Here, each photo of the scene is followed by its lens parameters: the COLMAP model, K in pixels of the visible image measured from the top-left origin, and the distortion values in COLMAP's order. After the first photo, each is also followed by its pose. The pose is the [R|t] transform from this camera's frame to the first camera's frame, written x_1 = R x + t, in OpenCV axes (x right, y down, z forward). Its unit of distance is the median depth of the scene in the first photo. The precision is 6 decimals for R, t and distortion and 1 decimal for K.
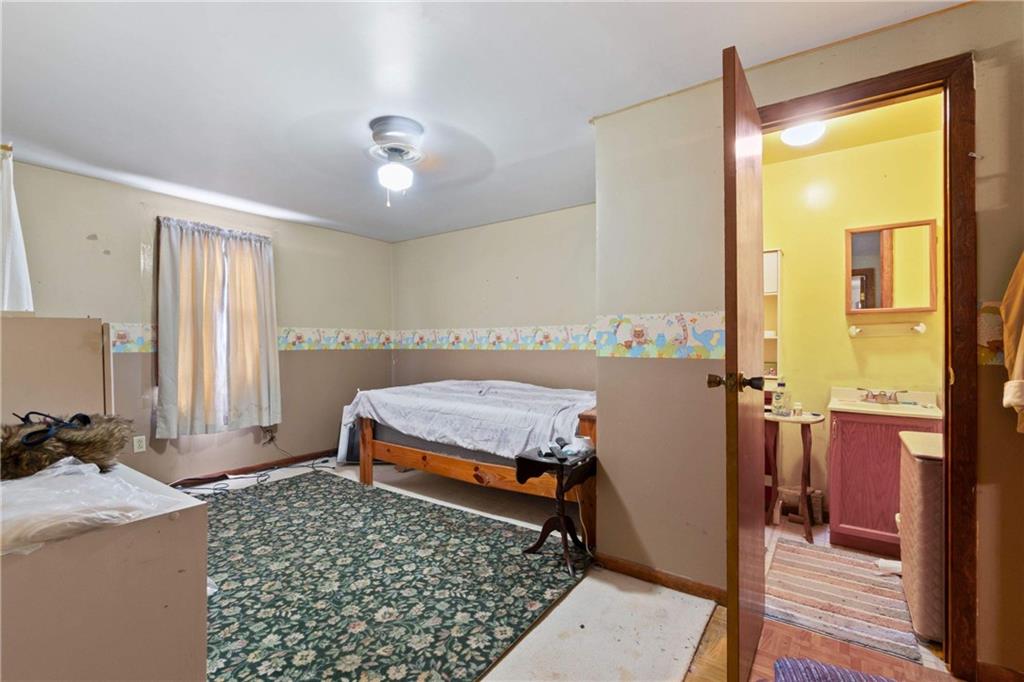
lens RADIAL K [[462.0, 0, 511.6], [0, 462.0, 346.9], [0, 0, 1]] dist [0.000585, 0.000398]
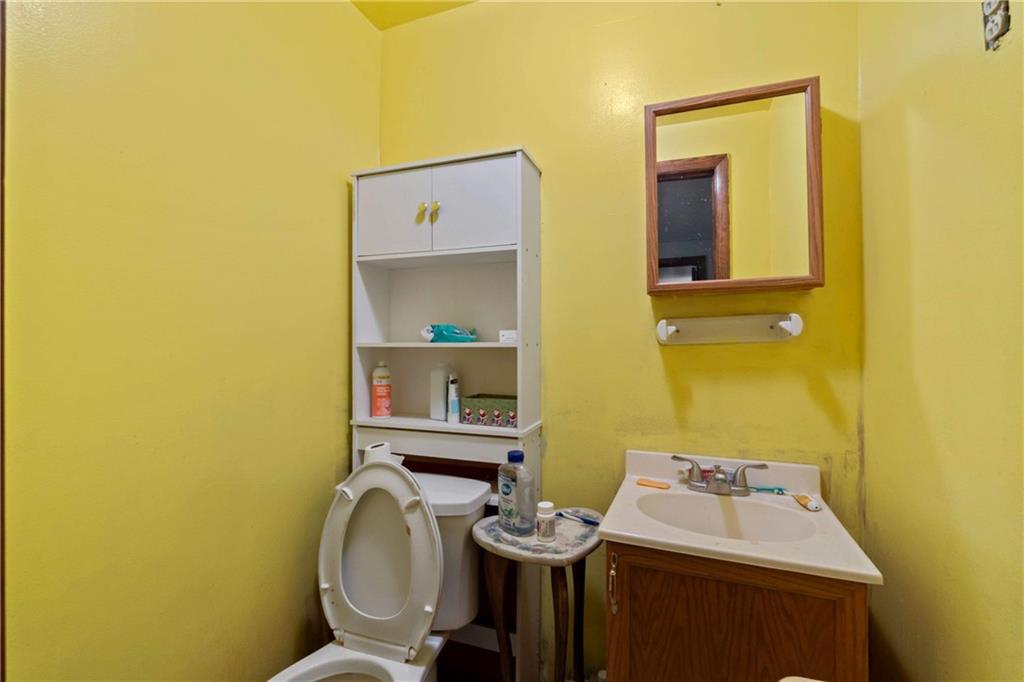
lens RADIAL K [[453.2, 0, 515.1], [0, 453.2, 336.3], [0, 0, 1]] dist [-0.002419, 0.000233]
pose [[0.966716, -0.003126, 0.255831, 0.520175], [0.006393, 0.999908, -0.011939, -0.026666], [-0.255770, 0.013177, 0.966648, 0.651212]]
